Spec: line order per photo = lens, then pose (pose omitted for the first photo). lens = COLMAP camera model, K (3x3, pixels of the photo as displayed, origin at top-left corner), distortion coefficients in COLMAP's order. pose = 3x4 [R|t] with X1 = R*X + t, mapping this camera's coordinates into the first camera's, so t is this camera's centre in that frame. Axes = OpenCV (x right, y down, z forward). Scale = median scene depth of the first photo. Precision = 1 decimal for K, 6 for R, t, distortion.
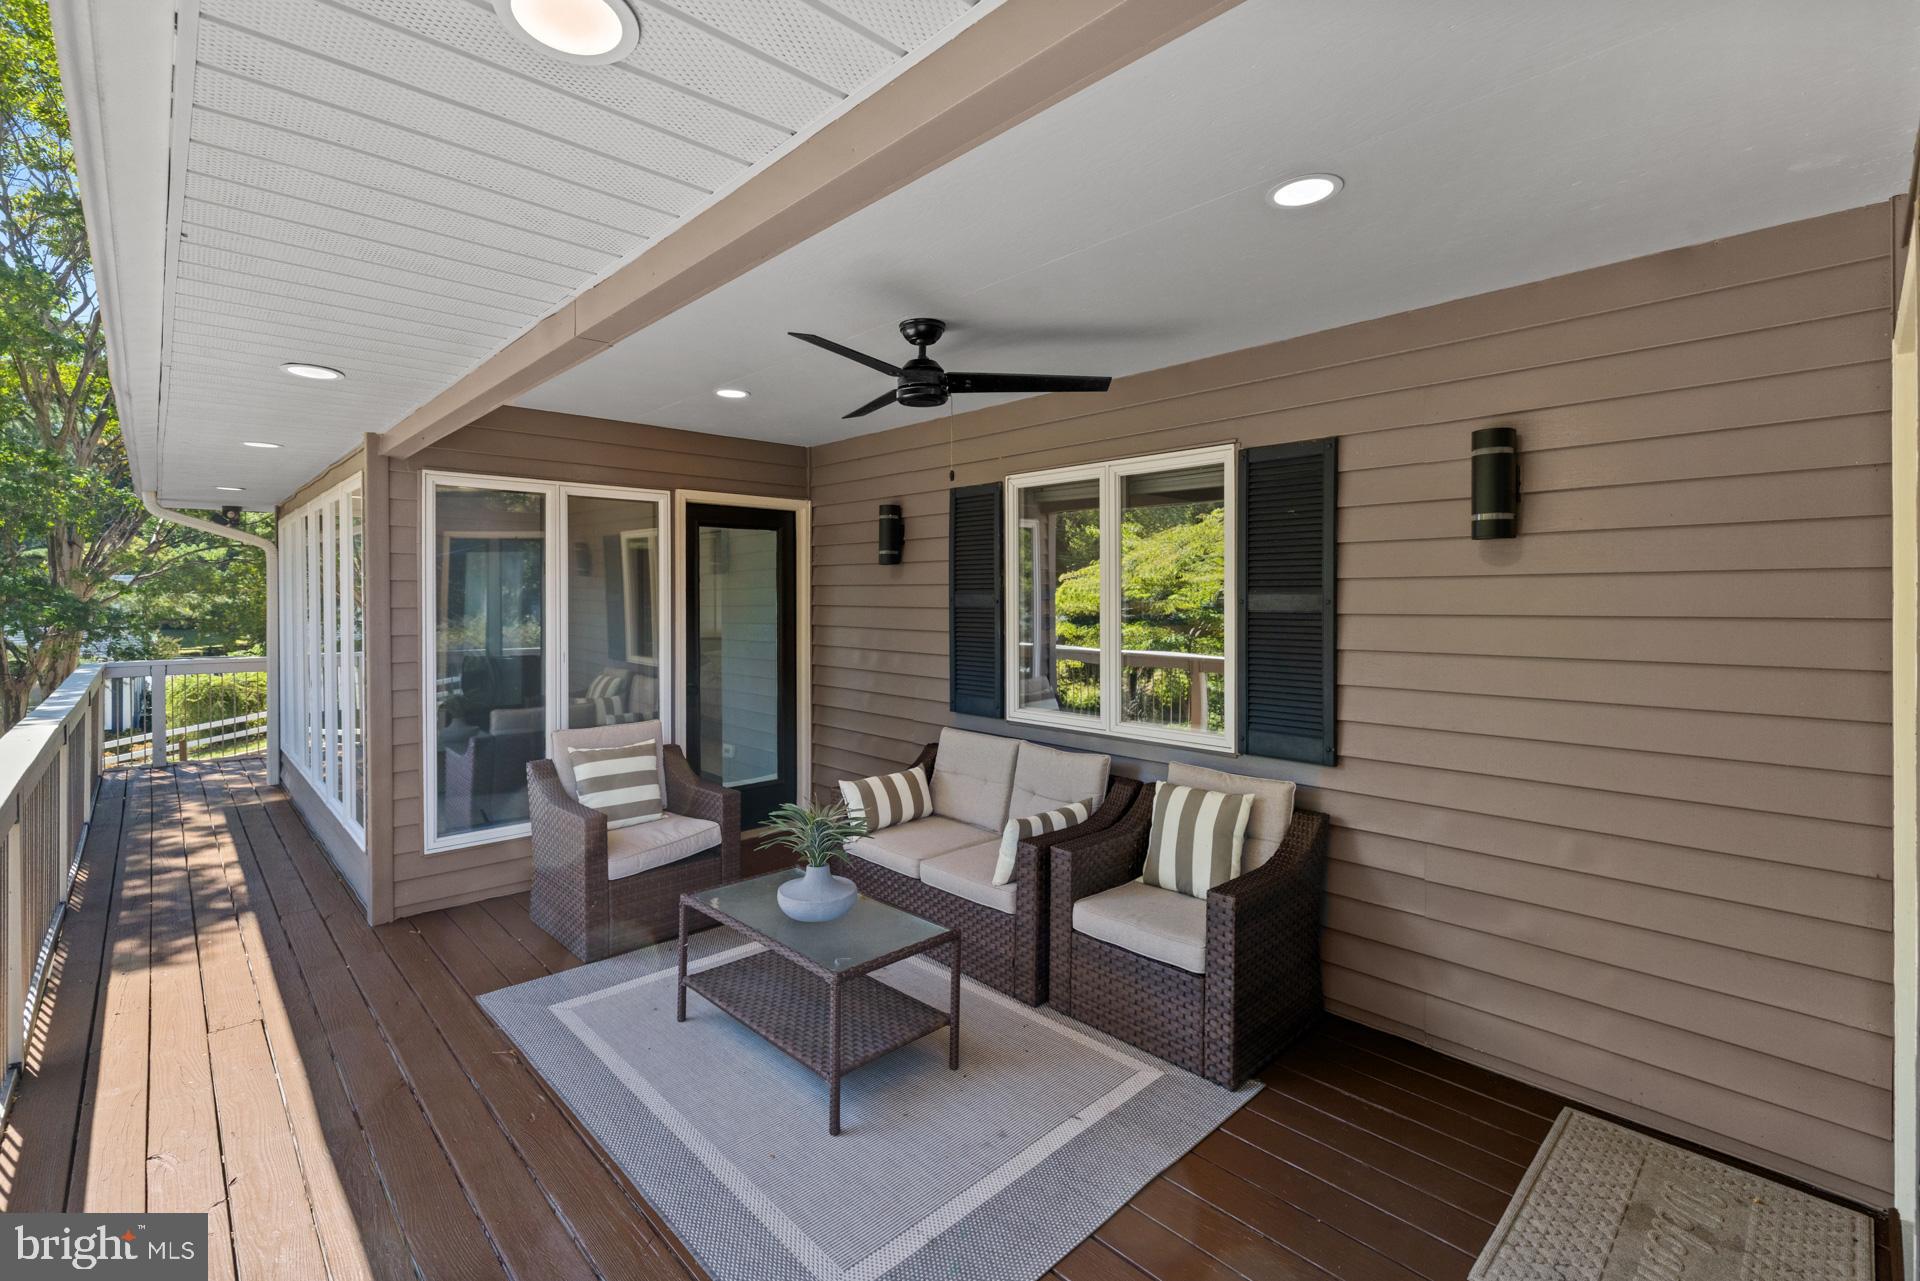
lens RADIAL K [[835.4, 0, 946.3], [0, 835.4, 604.9], [0, 0, 1]] dist [0.002018, 0.000713]
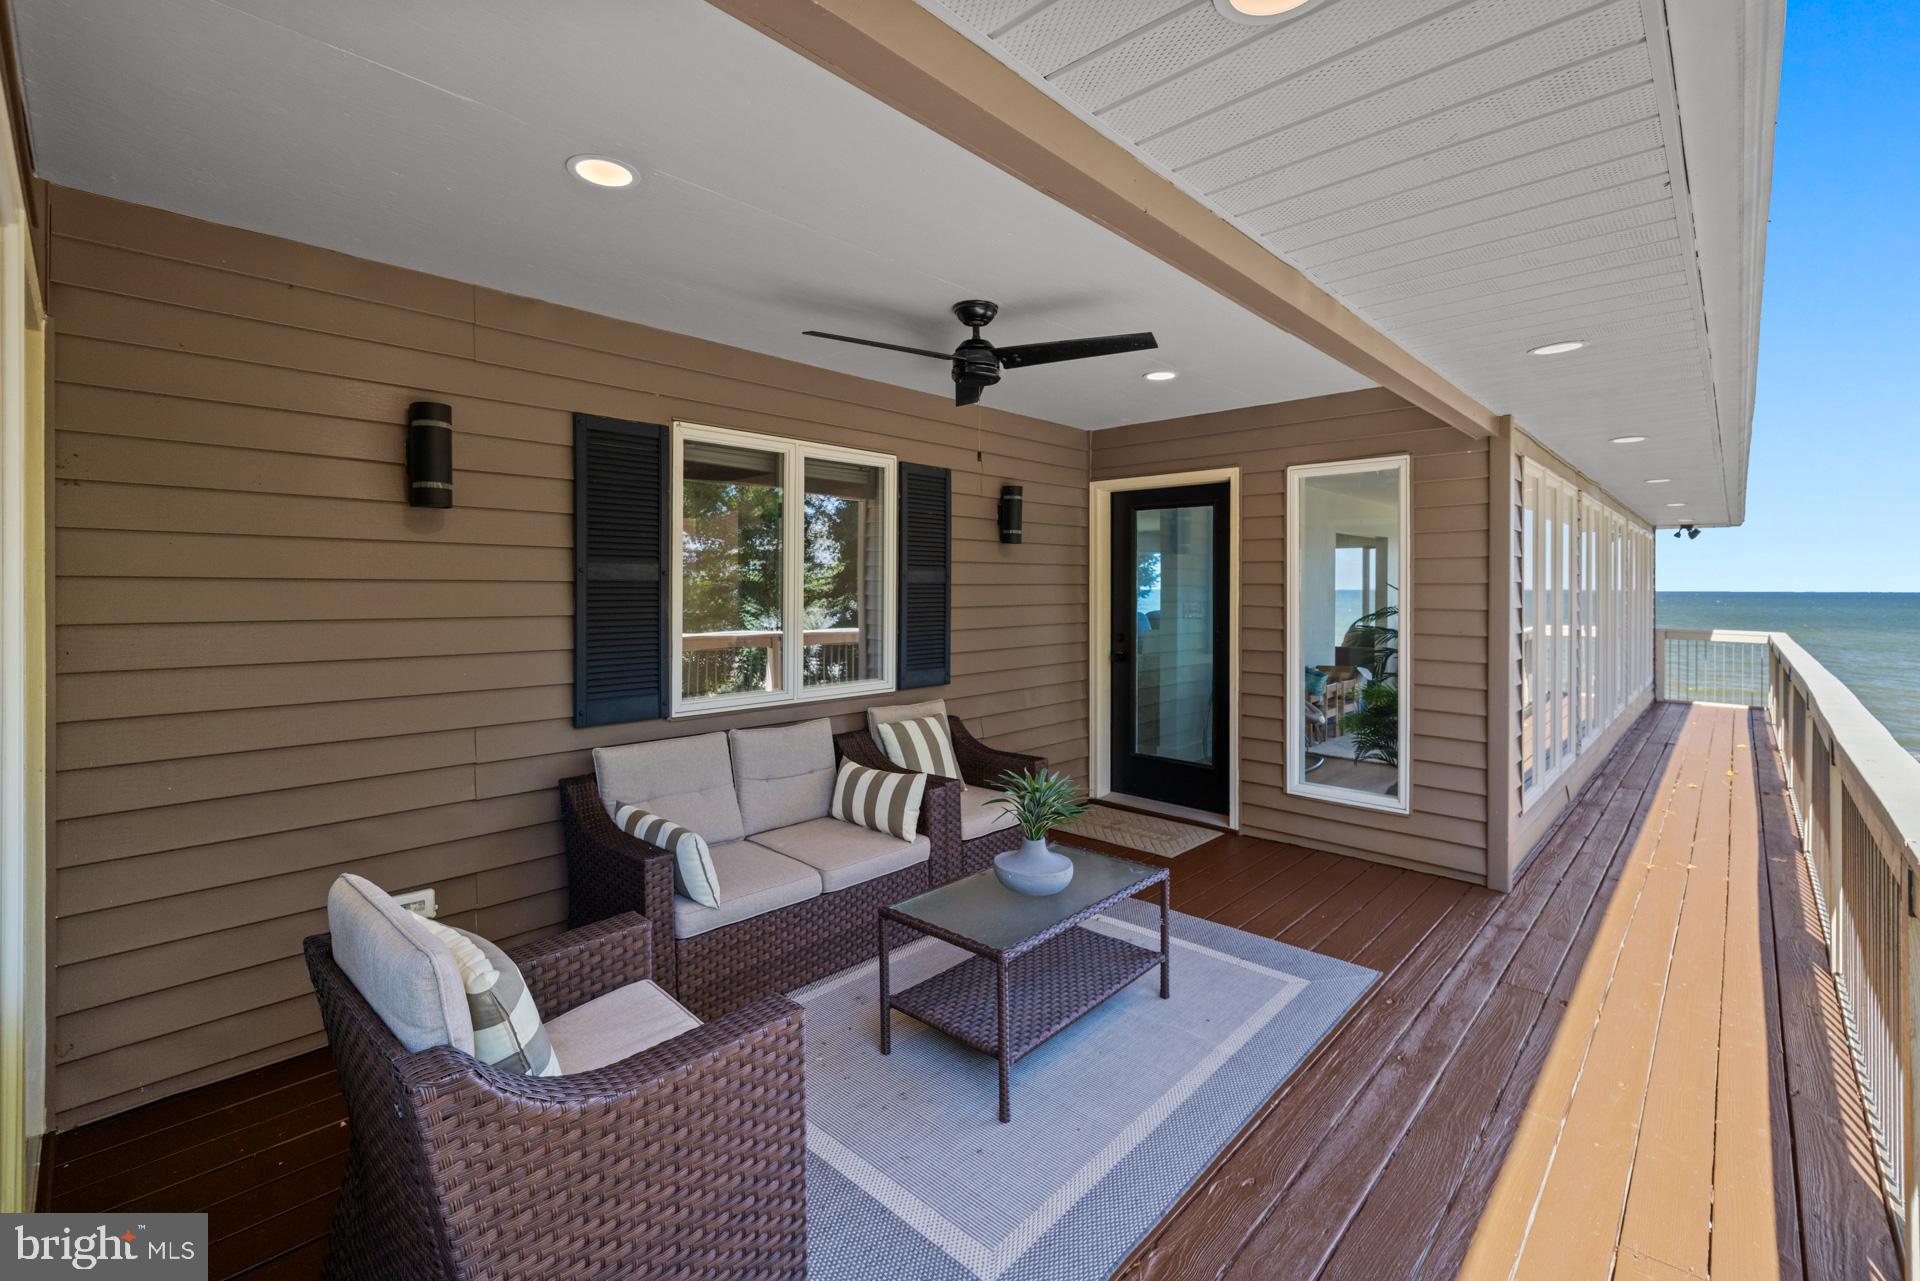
lens RADIAL K [[835.4, 0, 928.6], [0, 835.4, 590.5], [0, 0, 1]] dist [0.002018, 0.000713]
pose [[-0.038144, -0.008784, 0.999234, -0.985366], [0.005024, 0.999947, 0.008982, 0.008380], [-0.999260, 0.005362, -0.038098, 1.010268]]
